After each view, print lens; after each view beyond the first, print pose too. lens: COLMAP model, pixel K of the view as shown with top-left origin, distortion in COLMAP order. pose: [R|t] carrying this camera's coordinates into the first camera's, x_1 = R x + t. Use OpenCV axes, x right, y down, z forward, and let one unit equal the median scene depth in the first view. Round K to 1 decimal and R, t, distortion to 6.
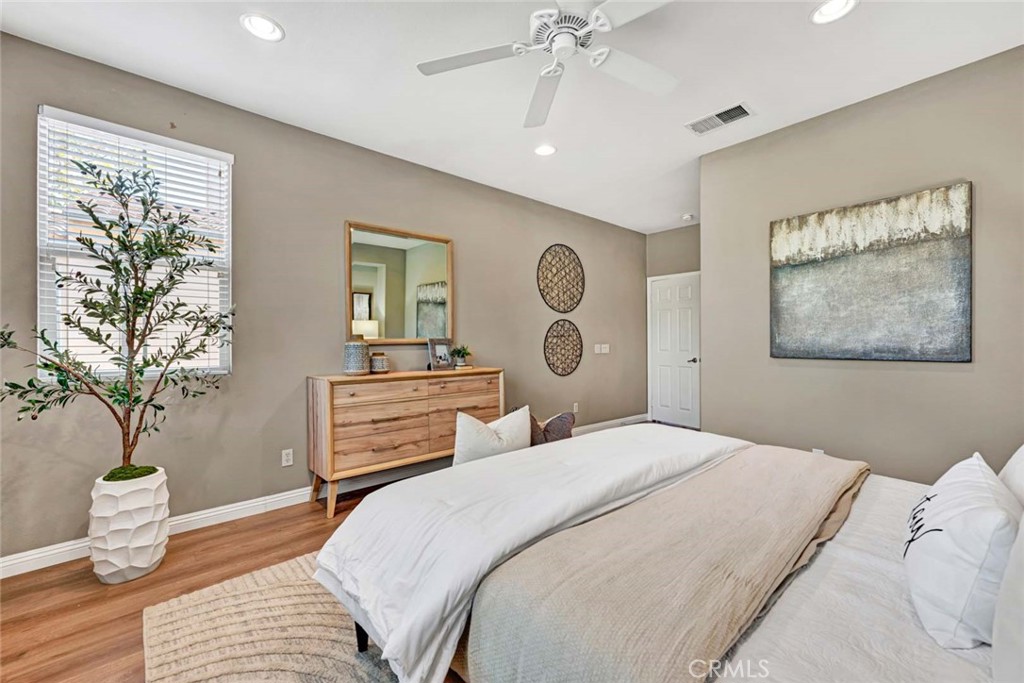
lens RADIAL K [[400.3, 0, 525.8], [0, 400.3, 337.8], [0, 0, 1]] dist [-0.000280, -0.000045]
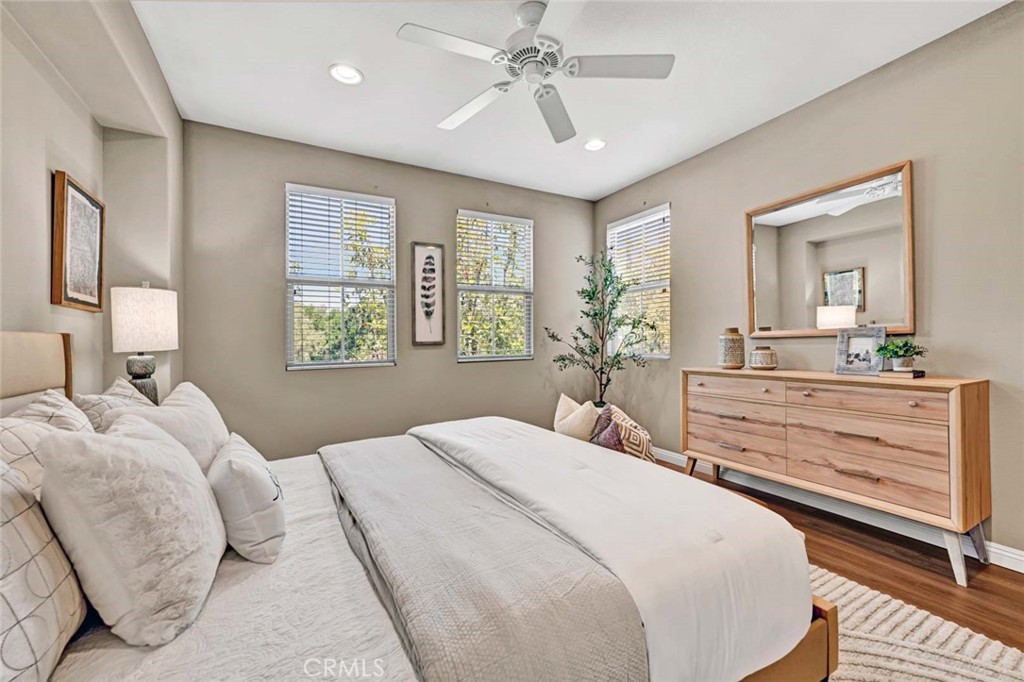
lens RADIAL K [[423.5, 0, 510.2], [0, 423.5, 345.5], [0, 0, 1]] dist [0.008491, 0.000109]
pose [[-0.221977, 0.020848, -0.974829, 0.689299], [0.028847, 0.999474, 0.014806, 0.004748], [0.974625, -0.024834, -0.222461, 0.663191]]
